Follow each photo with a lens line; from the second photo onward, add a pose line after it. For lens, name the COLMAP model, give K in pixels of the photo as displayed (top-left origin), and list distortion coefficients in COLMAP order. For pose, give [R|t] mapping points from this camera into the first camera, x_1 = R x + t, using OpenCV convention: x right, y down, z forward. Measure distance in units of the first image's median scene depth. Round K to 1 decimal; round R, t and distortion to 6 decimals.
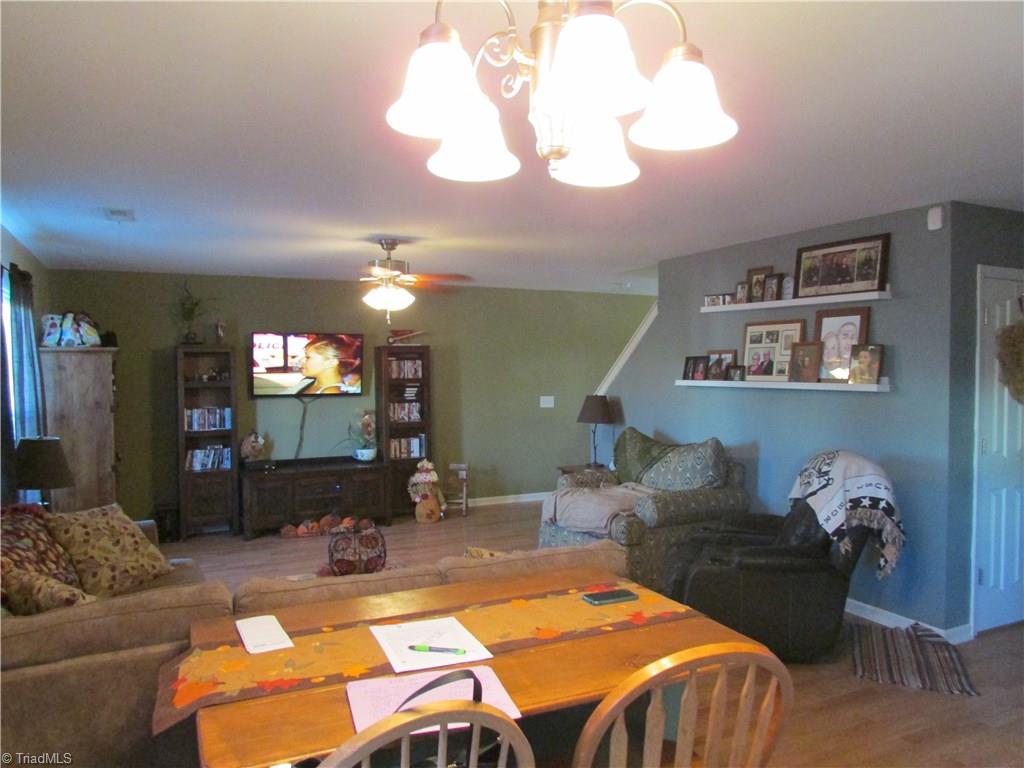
lens RADIAL K [[736.6, 0, 511.5], [0, 736.6, 378.1], [0, 0, 1]] dist [-0.017690, 0.002118]
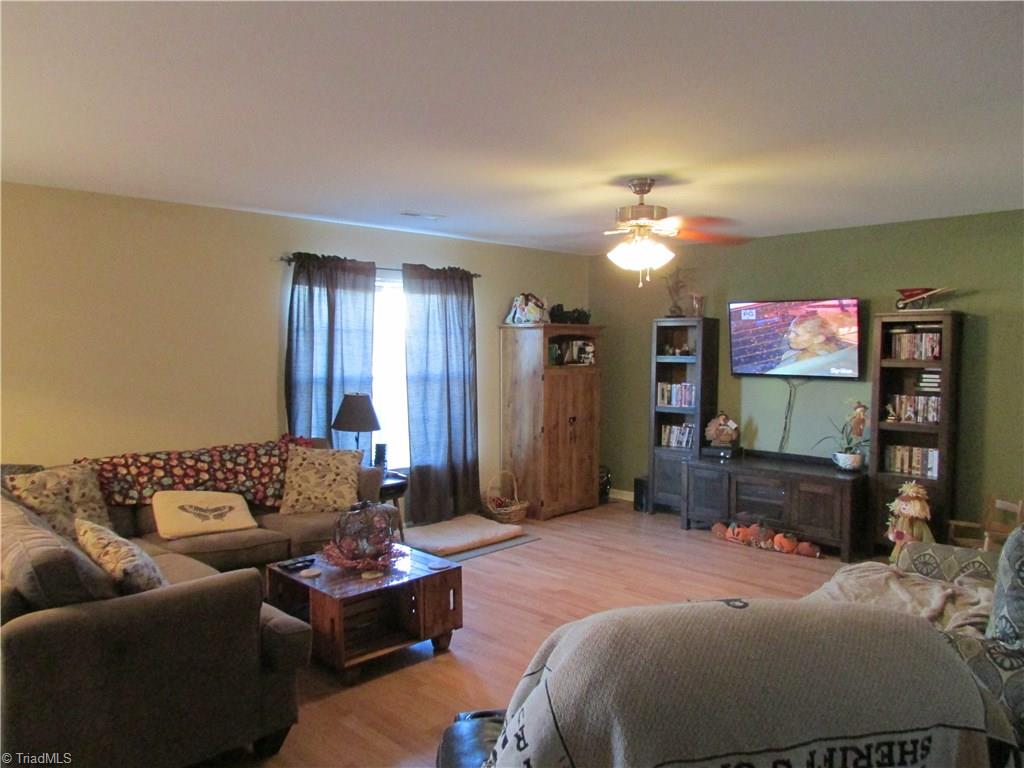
lens RADIAL K [[736.6, 0, 515.4], [0, 736.6, 387.8], [0, 0, 1]] dist [-0.017690, 0.002118]
pose [[0.315701, 0.066928, -0.946495, 0.429158], [-0.016844, 0.997747, 0.064934, -0.012818], [0.948709, -0.004557, 0.316117, 0.490810]]
